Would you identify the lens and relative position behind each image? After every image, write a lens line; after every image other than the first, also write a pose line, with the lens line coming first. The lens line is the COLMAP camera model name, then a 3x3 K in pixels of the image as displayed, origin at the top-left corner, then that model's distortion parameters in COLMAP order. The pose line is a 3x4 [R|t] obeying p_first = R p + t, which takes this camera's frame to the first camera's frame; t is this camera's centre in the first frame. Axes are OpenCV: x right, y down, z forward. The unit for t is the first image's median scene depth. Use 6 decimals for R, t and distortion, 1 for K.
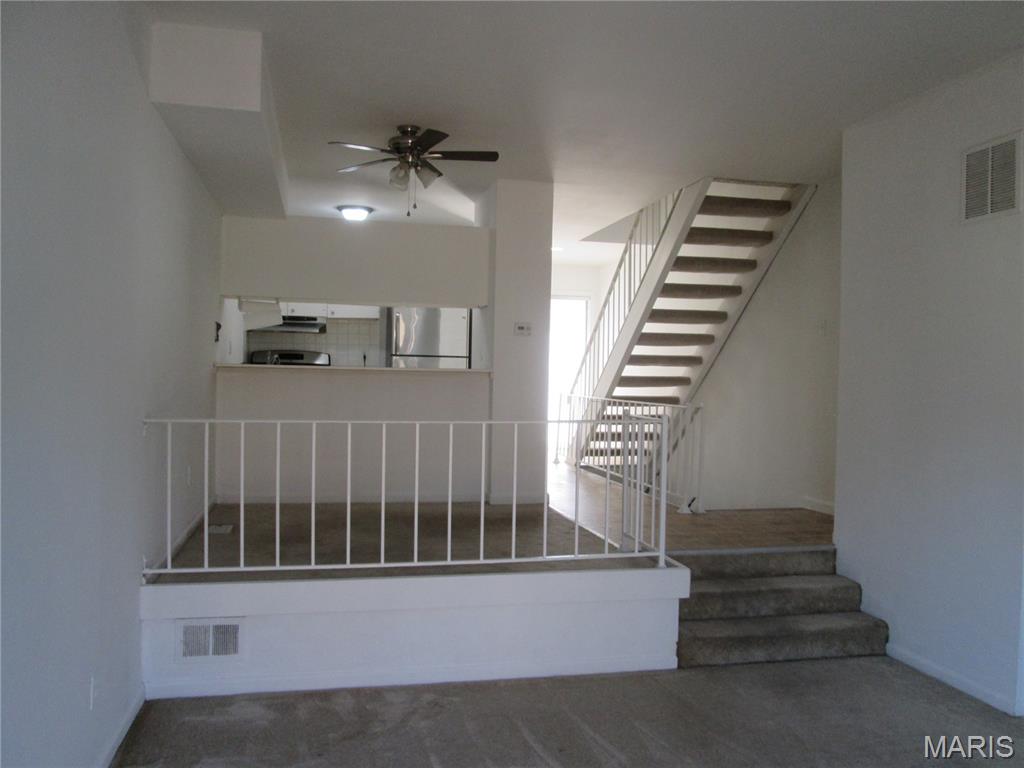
lens RADIAL K [[854.0, 0, 518.6], [0, 854.0, 385.0], [0, 0, 1]] dist [-0.033180, -0.003529]
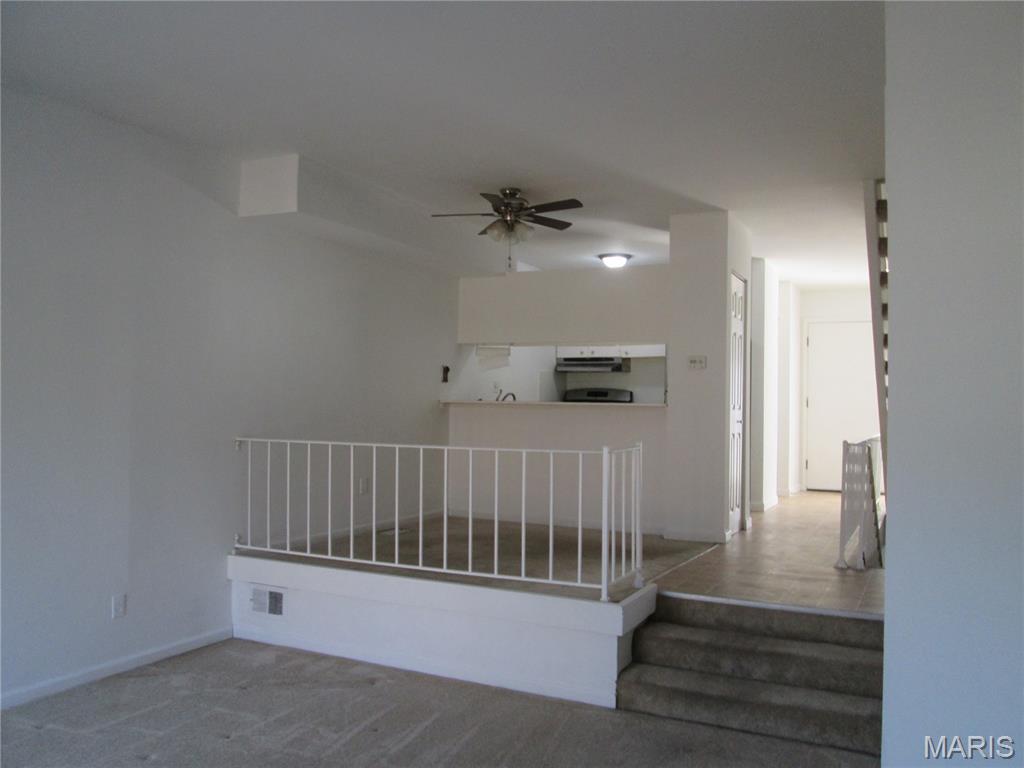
lens RADIAL K [[854.0, 0, 518.1], [0, 854.0, 385.6], [0, 0, 1]] dist [-0.033180, -0.003529]
pose [[0.772765, -0.020410, -0.634364, 0.618777], [-0.009337, 0.999009, -0.043516, 0.007913], [0.634624, 0.039551, 0.771809, 0.144193]]
